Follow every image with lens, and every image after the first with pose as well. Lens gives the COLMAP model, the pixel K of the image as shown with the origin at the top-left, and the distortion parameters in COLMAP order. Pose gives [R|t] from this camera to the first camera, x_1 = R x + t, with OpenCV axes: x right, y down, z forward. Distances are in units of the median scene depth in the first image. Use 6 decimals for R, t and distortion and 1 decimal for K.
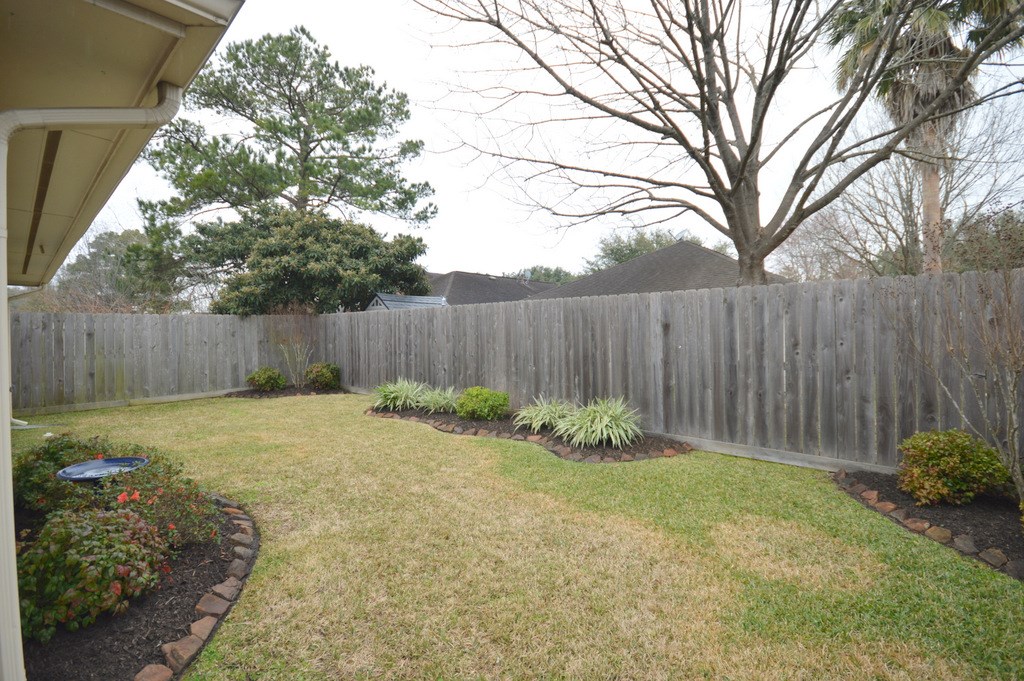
lens RADIAL K [[458.3, 0, 514.1], [0, 458.3, 334.2], [0, 0, 1]] dist [0.000669, -0.006688]
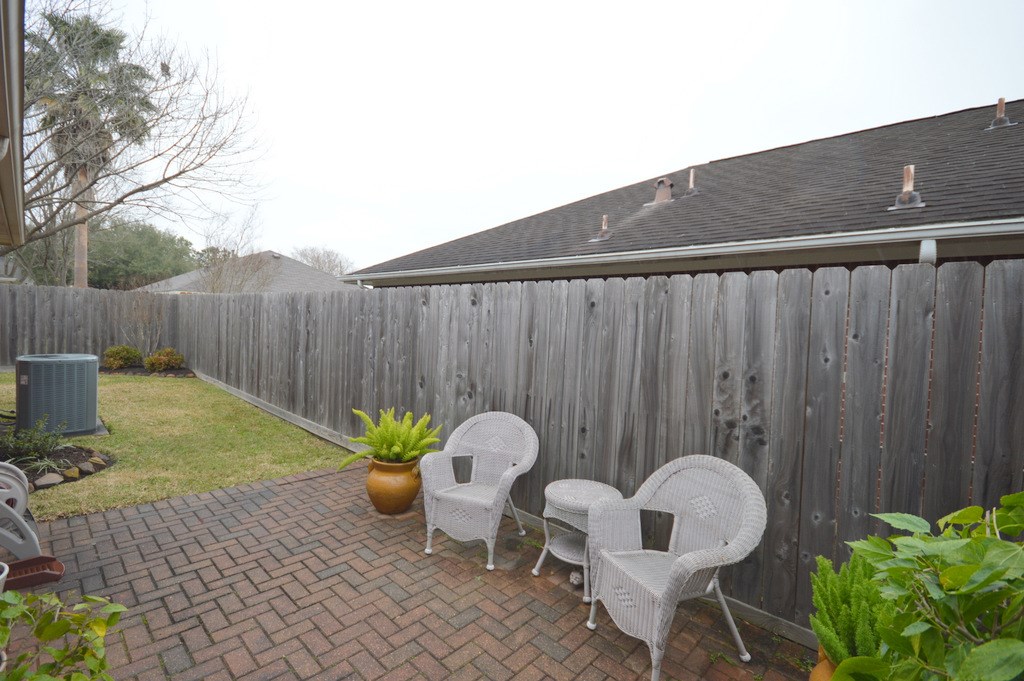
lens RADIAL K [[458.3, 0, 507.7], [0, 458.3, 341.6], [0, 0, 1]] dist [0.000669, -0.006688]
pose [[0.015681, -0.032622, 0.999345, -1.547408], [-0.036607, 0.998779, 0.033178, -0.001501], [-0.999207, -0.037104, 0.014467, -1.214413]]
